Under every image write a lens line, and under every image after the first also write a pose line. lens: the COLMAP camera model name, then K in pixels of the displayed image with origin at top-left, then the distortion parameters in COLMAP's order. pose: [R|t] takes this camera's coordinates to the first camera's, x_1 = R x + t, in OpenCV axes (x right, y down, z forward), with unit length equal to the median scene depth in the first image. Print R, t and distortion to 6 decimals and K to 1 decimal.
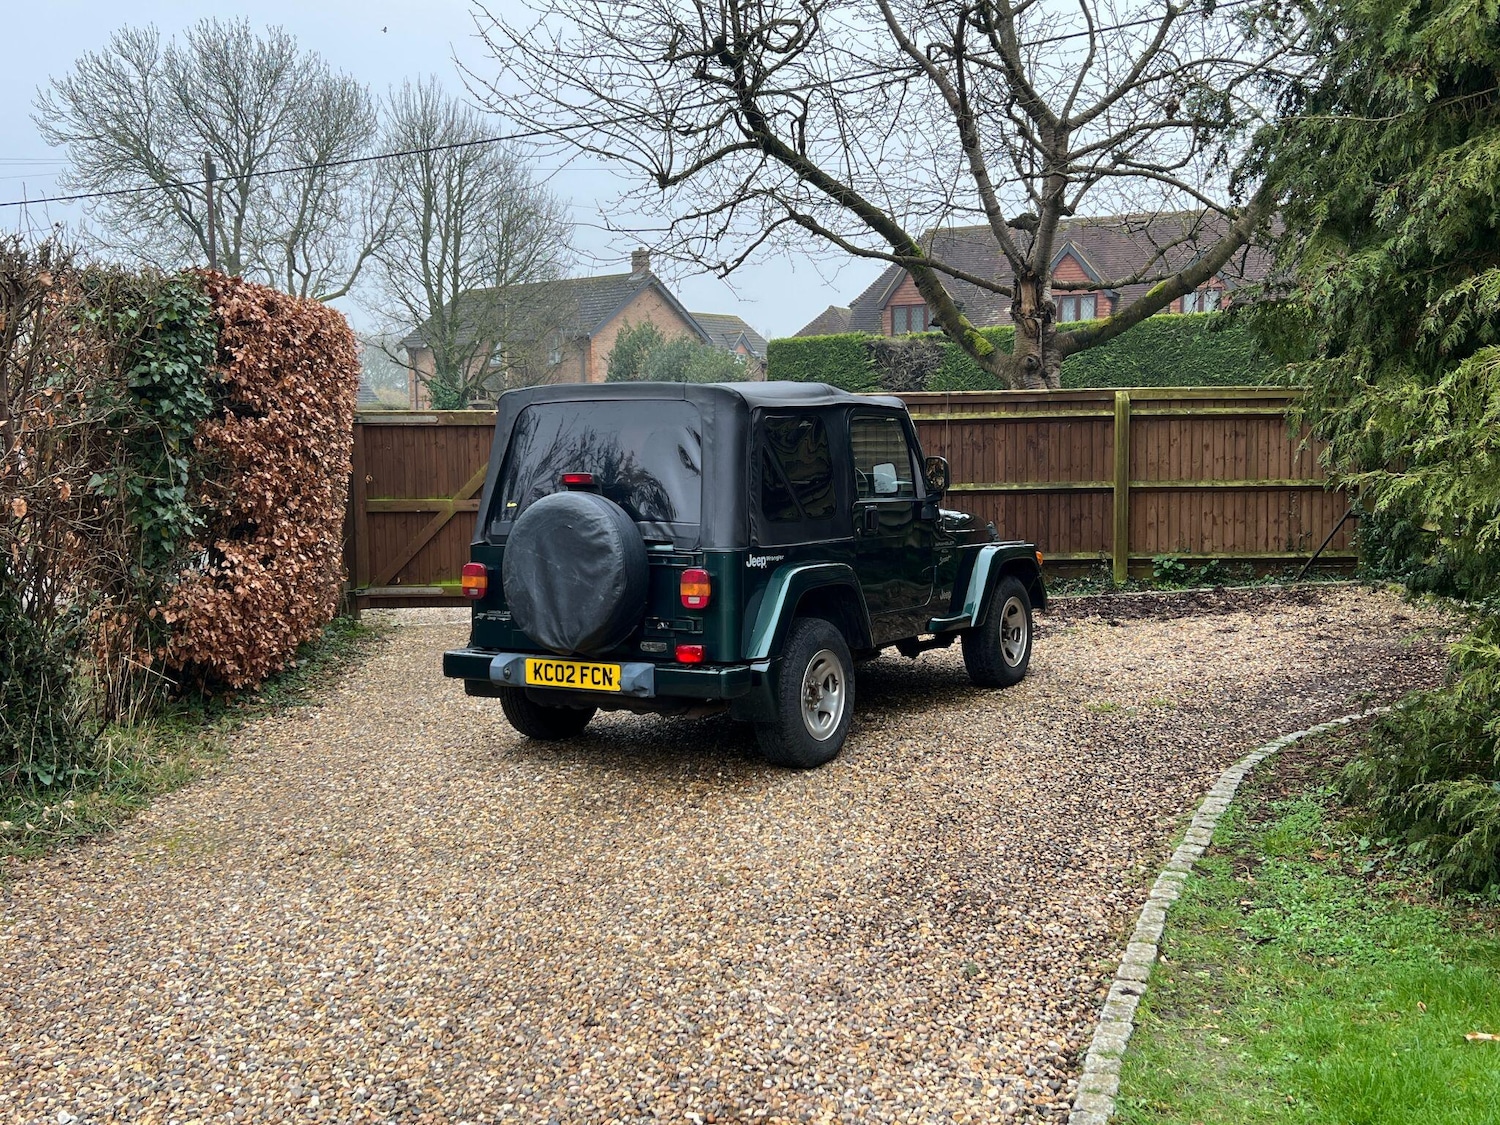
lens RADIAL K [[1367.3, 0, 757.0], [0, 1367.3, 564.0], [0, 0, 1]] dist [0.087048, -0.154276]
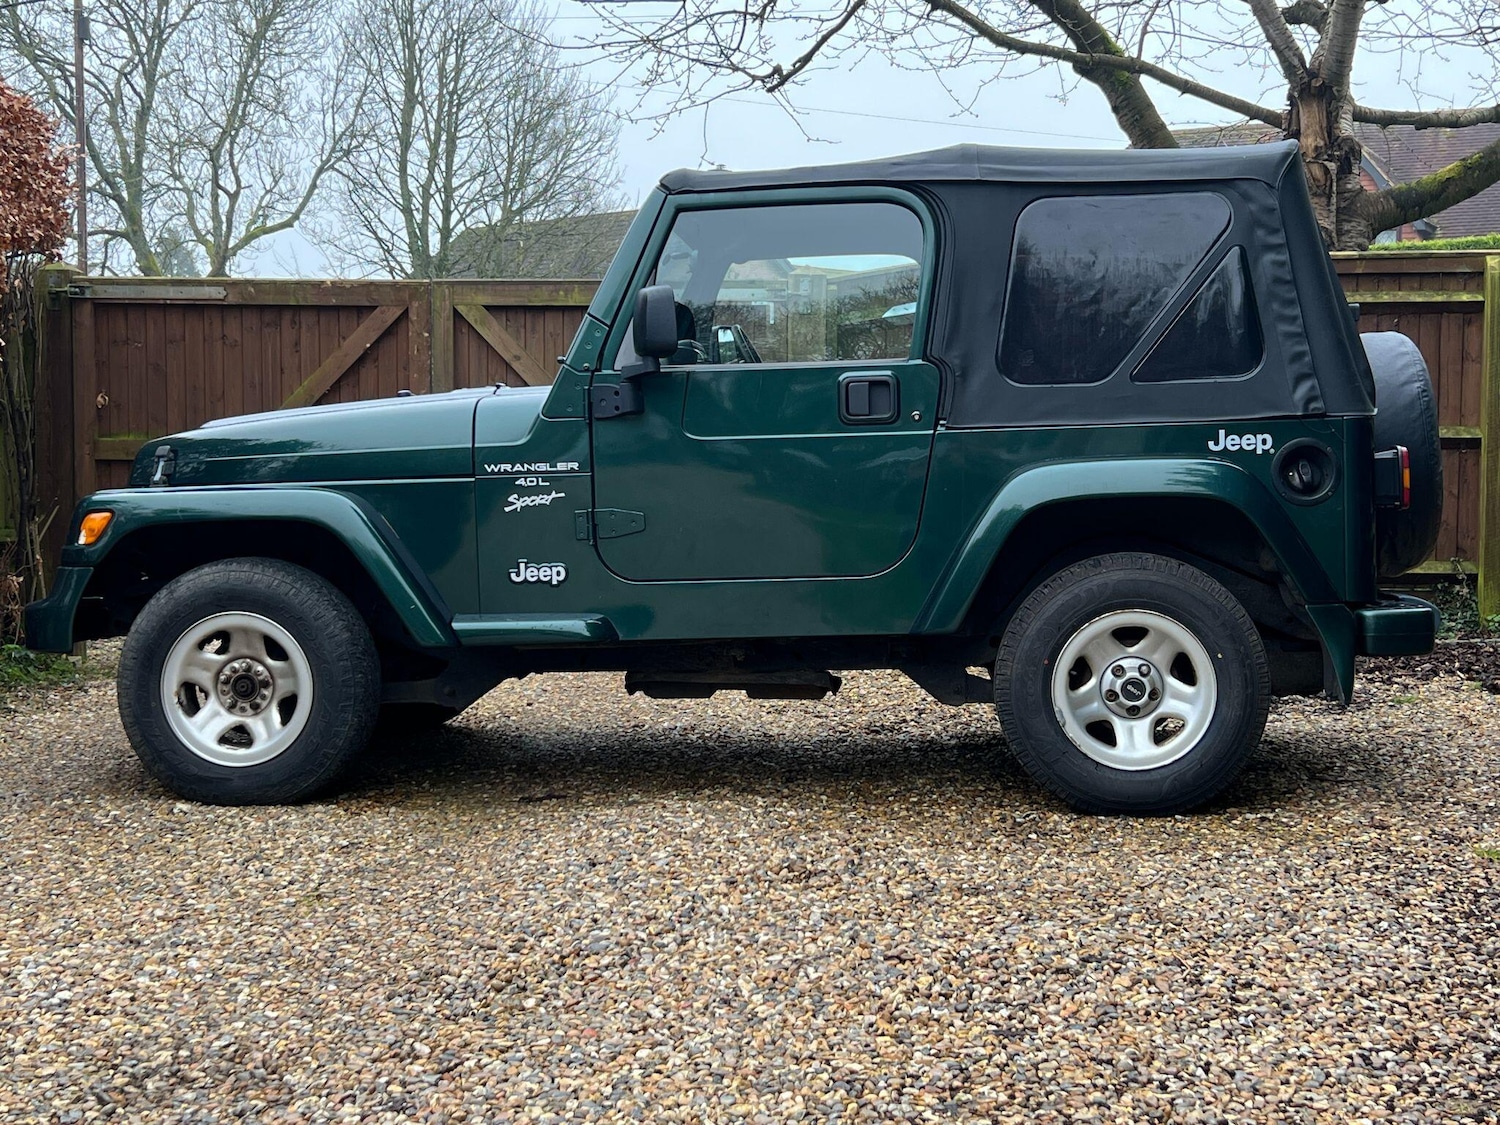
lens RADIAL K [[1978.3, 0, 744.5], [0, 1978.3, 562.6], [0, 0, 1]] dist [0.125728, -0.347338]
pose [[0.997301, 0.019776, -0.070709, 0.033046], [-0.022129, 0.999222, -0.032652, 0.023549], [0.070008, 0.034128, 0.996962, 0.217847]]
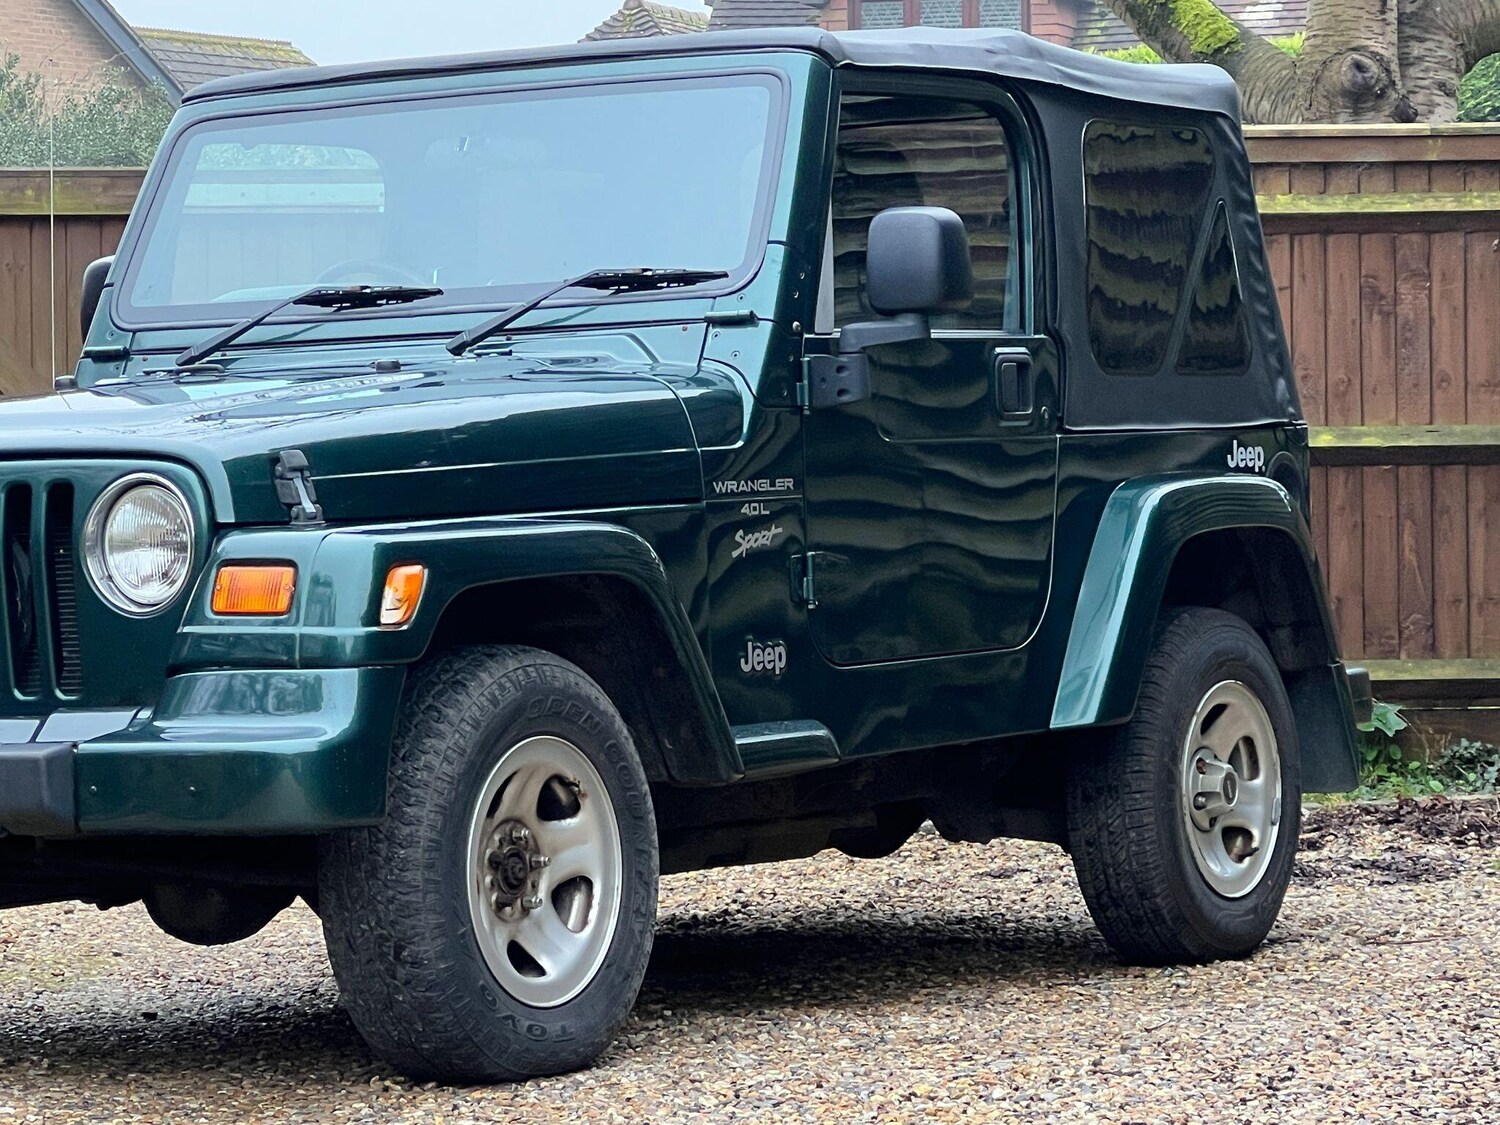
lens RADIAL K [[4978.0, 0, 729.6], [0, 4978.0, 564.4], [0, 0, 1]] dist [-0.588865, 15.165500]
pose [[0.997199, 0.004366, 0.074668, -0.025306], [0.001246, 0.997187, -0.074948, 0.053838], [-0.074785, 0.074831, 0.994388, -0.080449]]
